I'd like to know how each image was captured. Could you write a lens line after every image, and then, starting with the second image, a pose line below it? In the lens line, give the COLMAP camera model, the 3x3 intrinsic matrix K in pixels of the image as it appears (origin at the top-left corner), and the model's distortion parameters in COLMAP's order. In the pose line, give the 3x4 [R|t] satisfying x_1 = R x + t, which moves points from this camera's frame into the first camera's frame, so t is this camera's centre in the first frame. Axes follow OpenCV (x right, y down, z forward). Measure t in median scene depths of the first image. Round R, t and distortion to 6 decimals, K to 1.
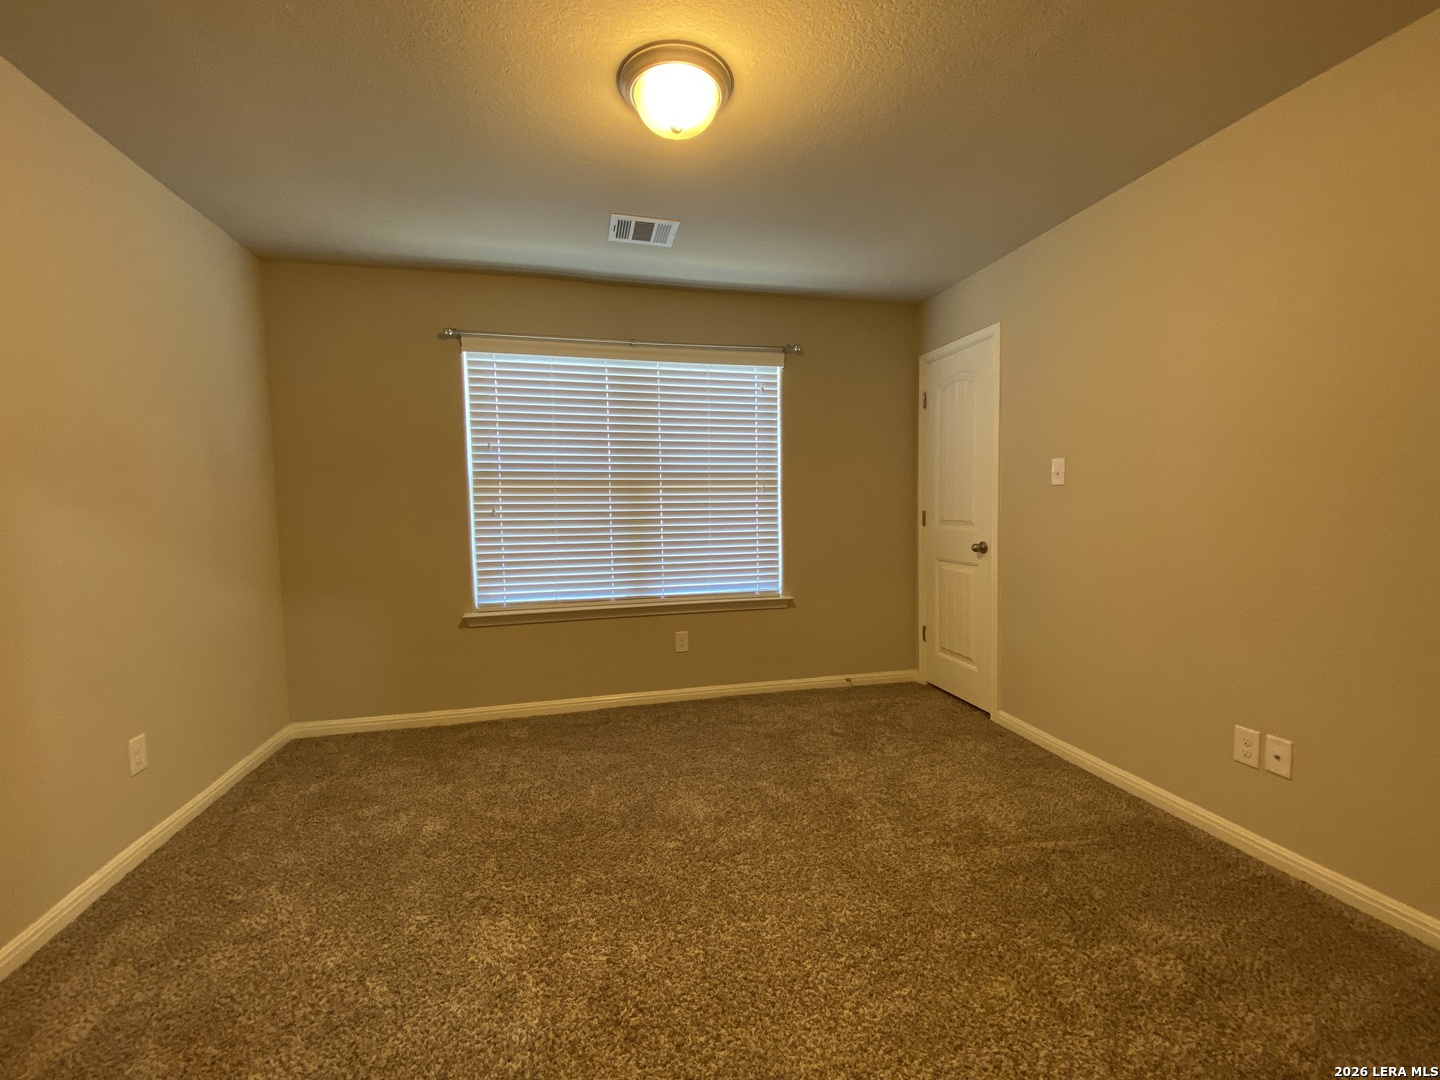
lens RADIAL K [[594.0, 0, 710.0], [0, 594.0, 537.7], [0, 0, 1]] dist [-0.000884, -0.012098]
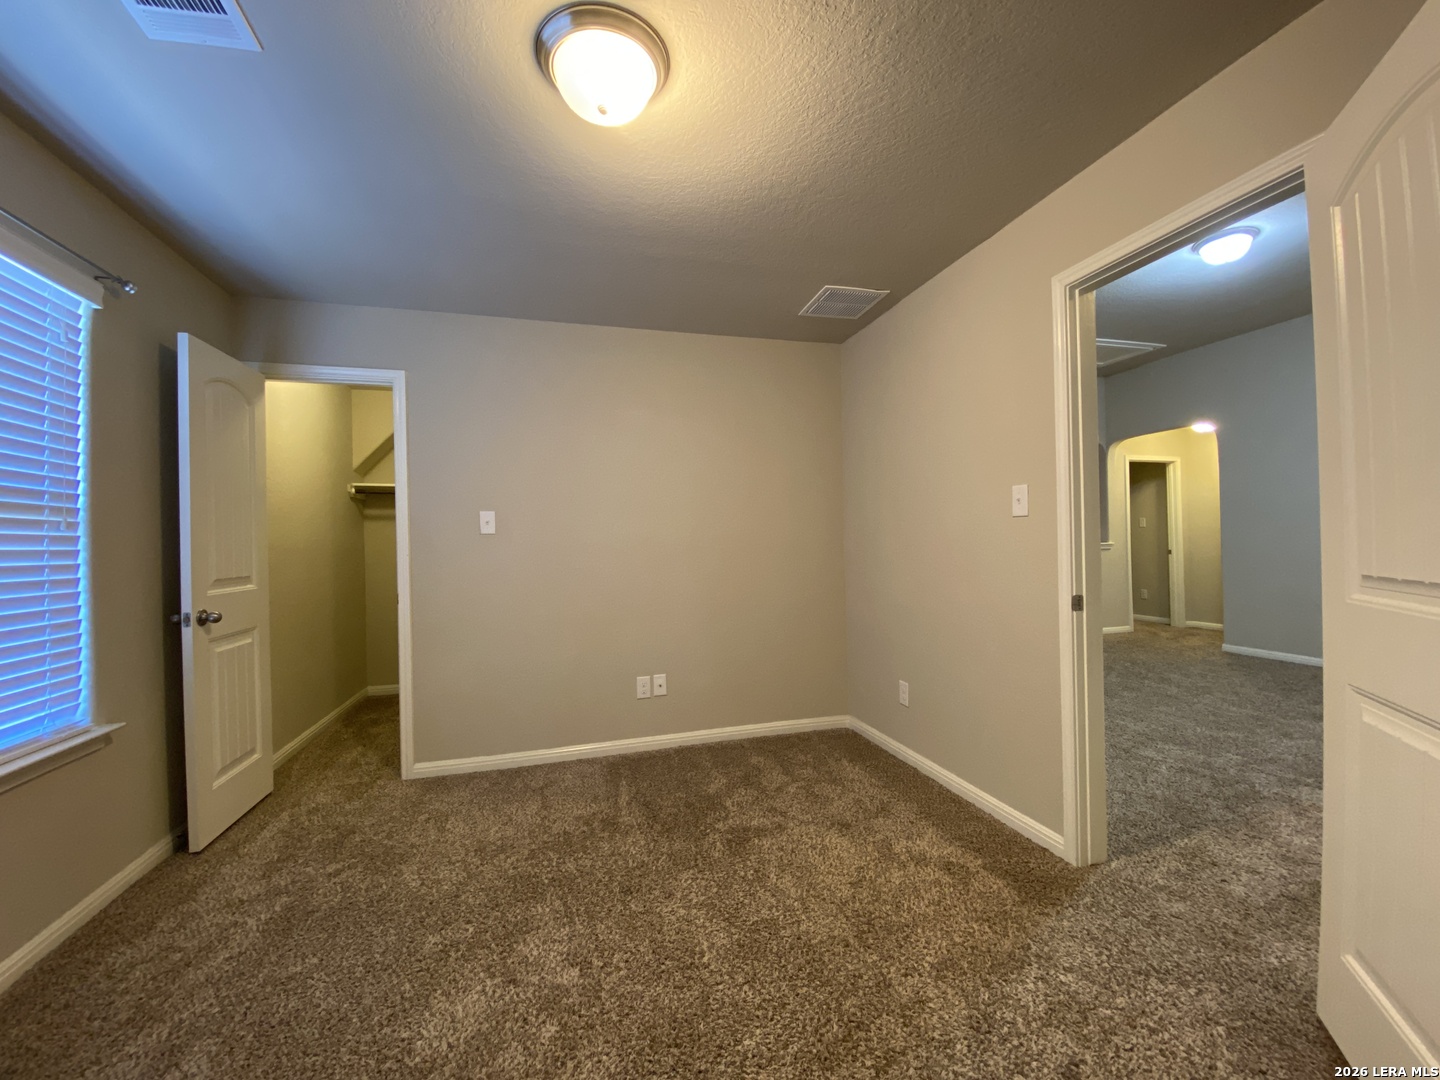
lens RADIAL K [[594.0, 0, 710.0], [0, 594.0, 537.7], [0, 0, 1]] dist [-0.000884, -0.012098]
pose [[-0.066185, 0.024115, 0.997516, -0.702130], [0.084469, 0.996255, -0.018480, -0.026630], [-0.994226, 0.083036, -0.067974, 0.742396]]
